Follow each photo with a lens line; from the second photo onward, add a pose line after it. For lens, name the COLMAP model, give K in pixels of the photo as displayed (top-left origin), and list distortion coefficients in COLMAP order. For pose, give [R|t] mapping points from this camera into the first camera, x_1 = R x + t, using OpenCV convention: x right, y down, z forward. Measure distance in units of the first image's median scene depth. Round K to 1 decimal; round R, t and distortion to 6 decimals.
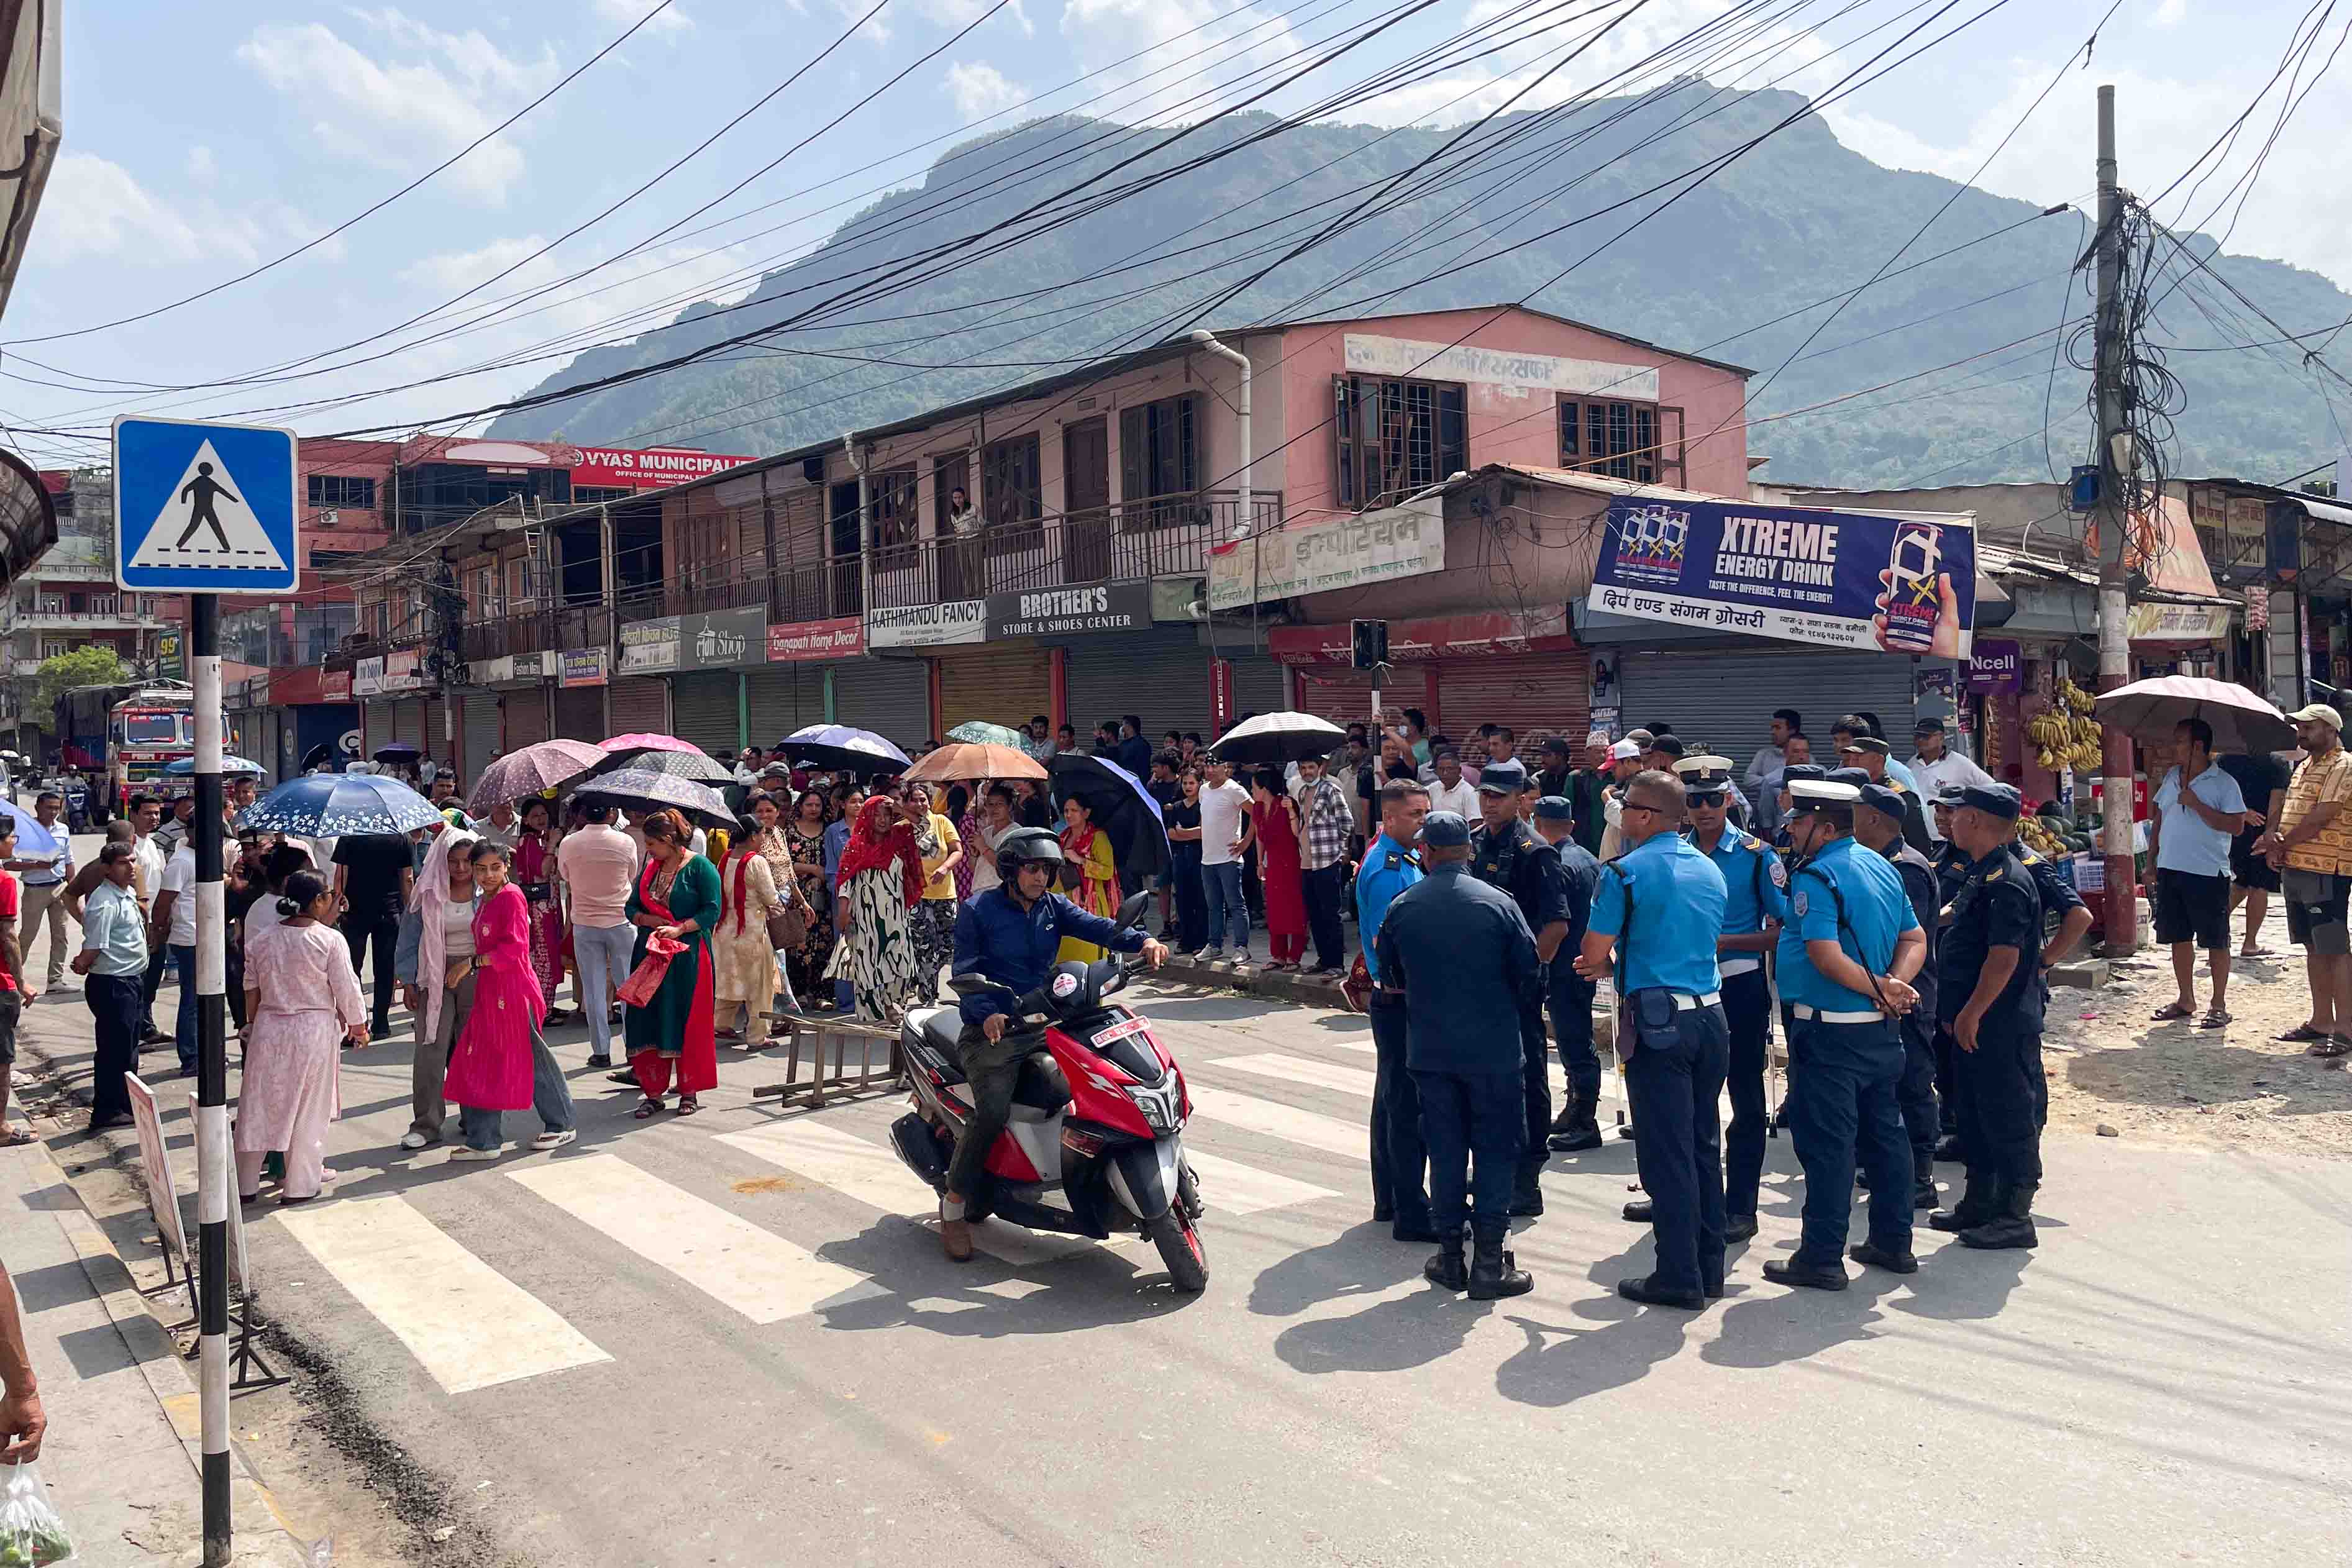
lens RADIAL K [[1904.0, 0, 1107.2], [0, 1904.0, 710.0], [0, 0, 1]] dist [0.102857, -0.147148]
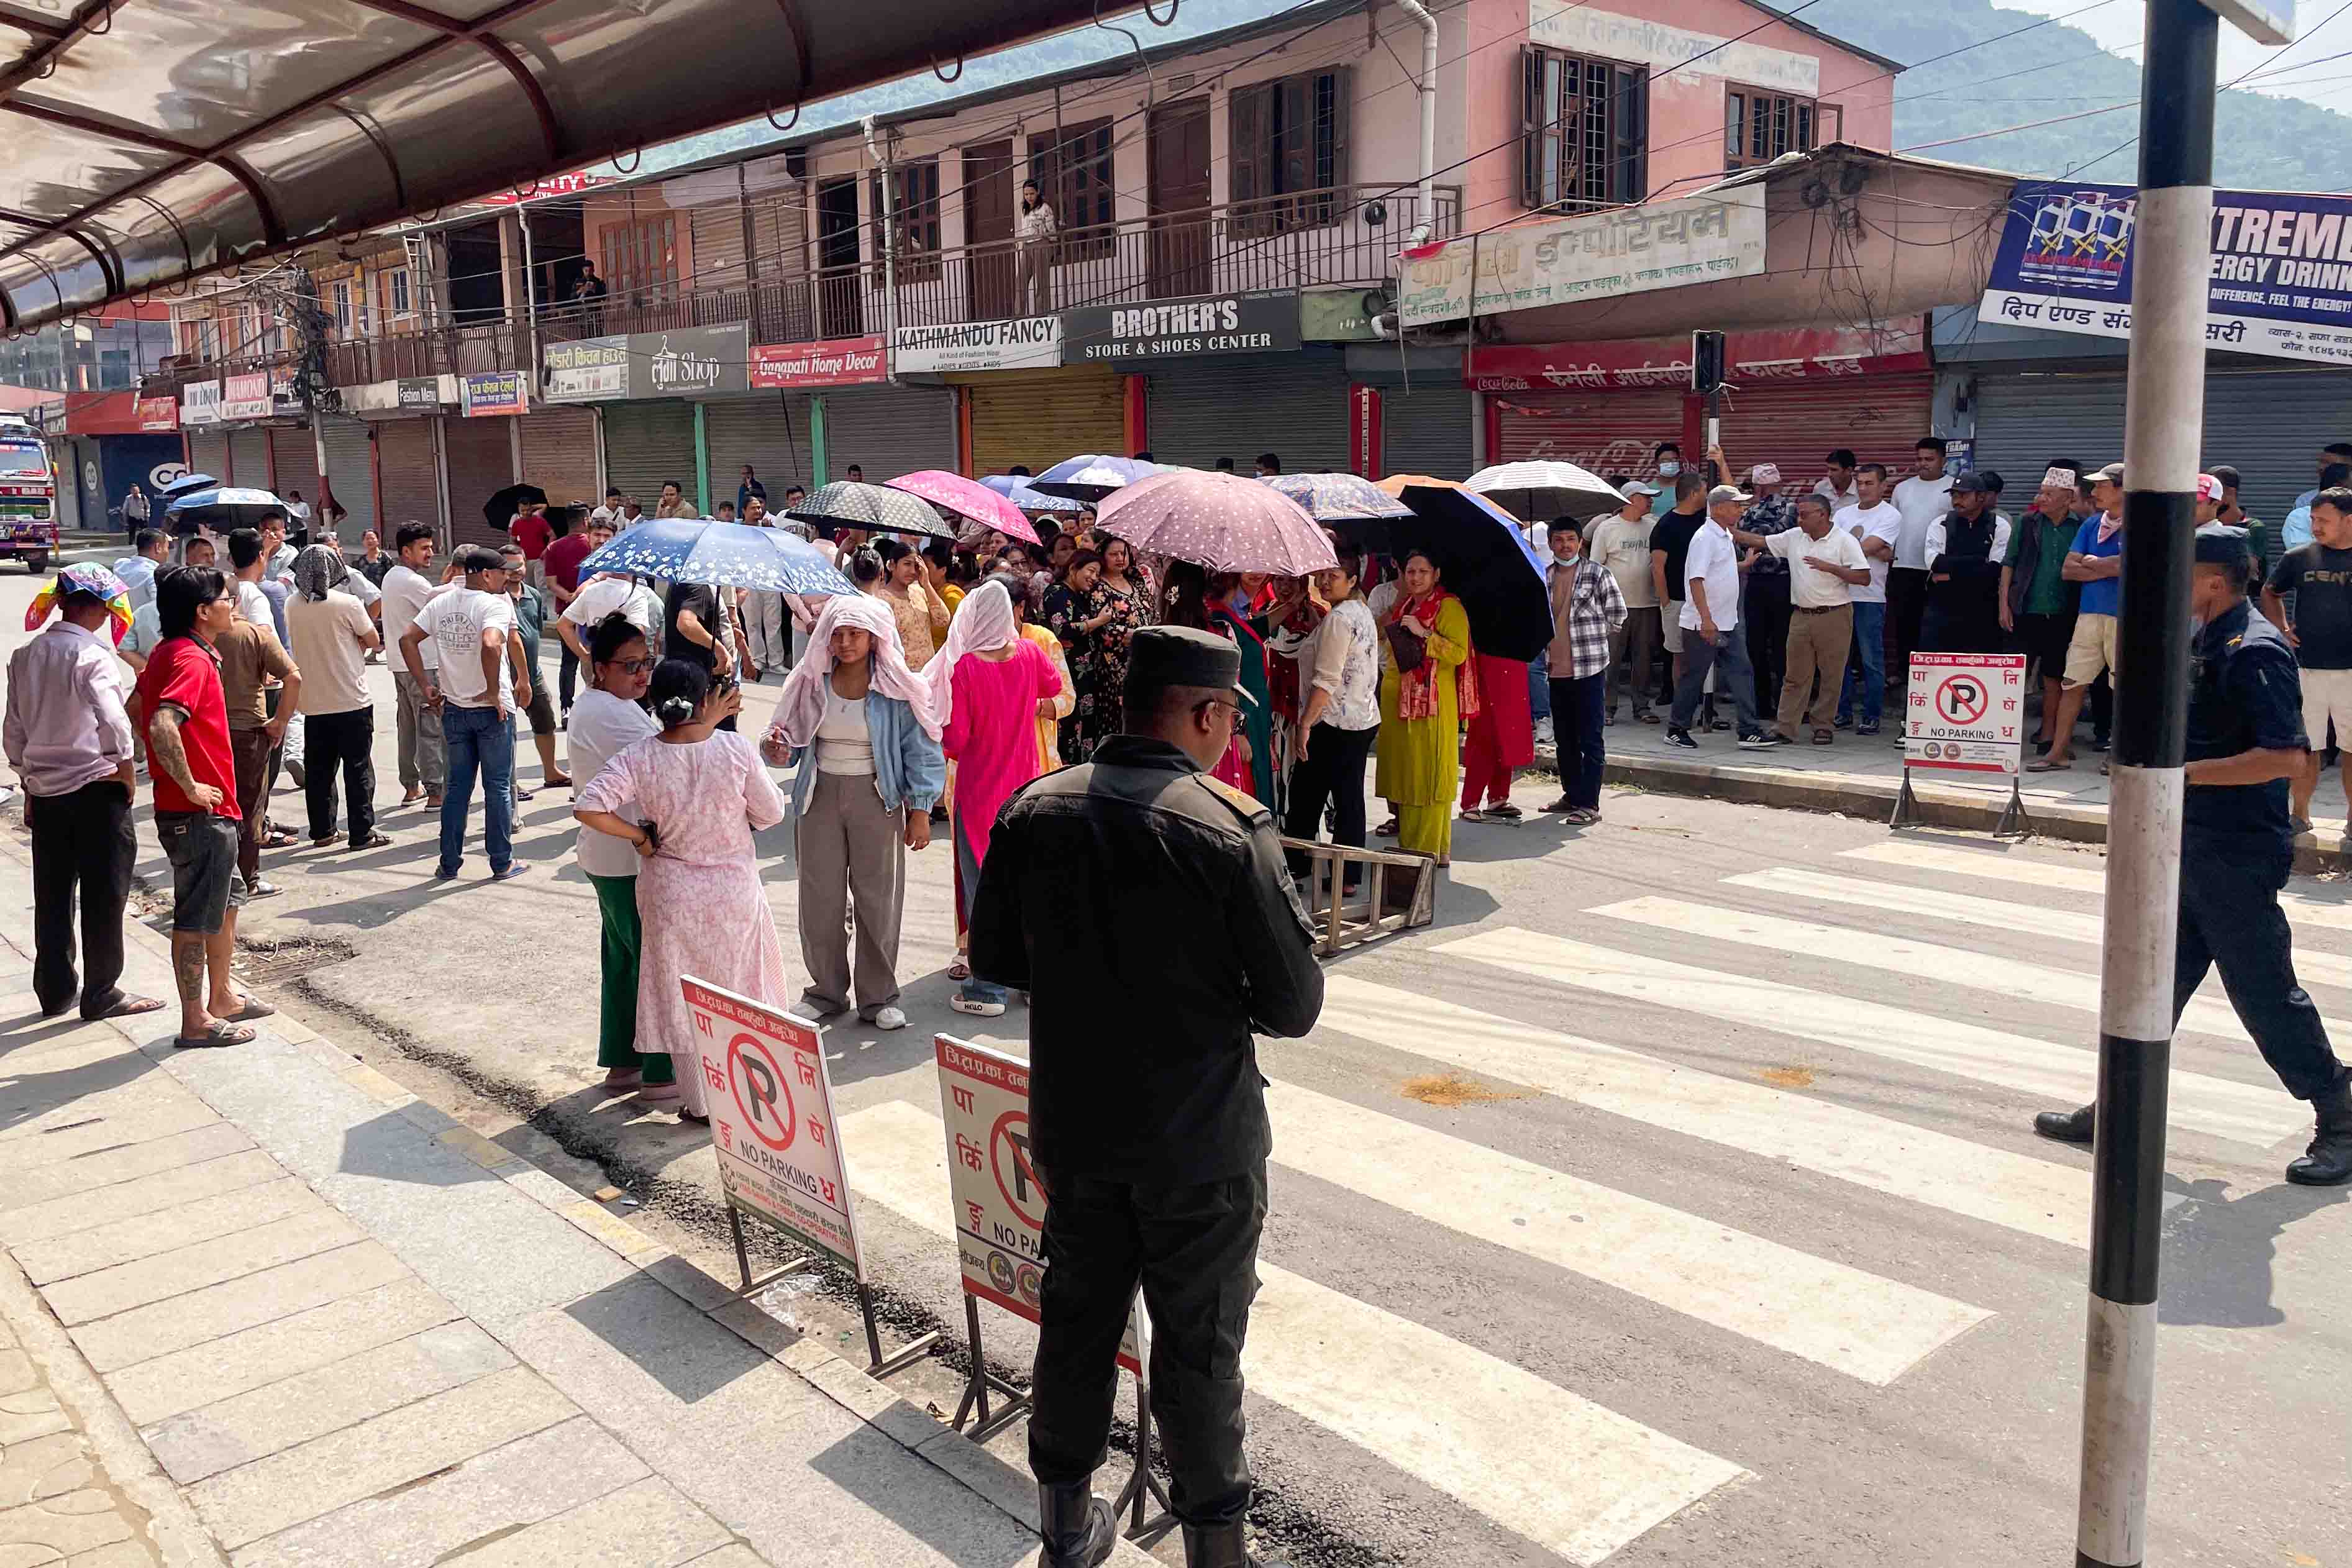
lens RADIAL K [[1904.0, 0, 1107.2], [0, 1904.0, 710.0], [0, 0, 1]] dist [0.102857, -0.147148]
pose [[0.993892, -0.006852, 0.110144, -0.149288], [-0.007730, 0.991297, 0.131414, 0.005360], [-0.110086, -0.131463, 0.985190, 0.129093]]
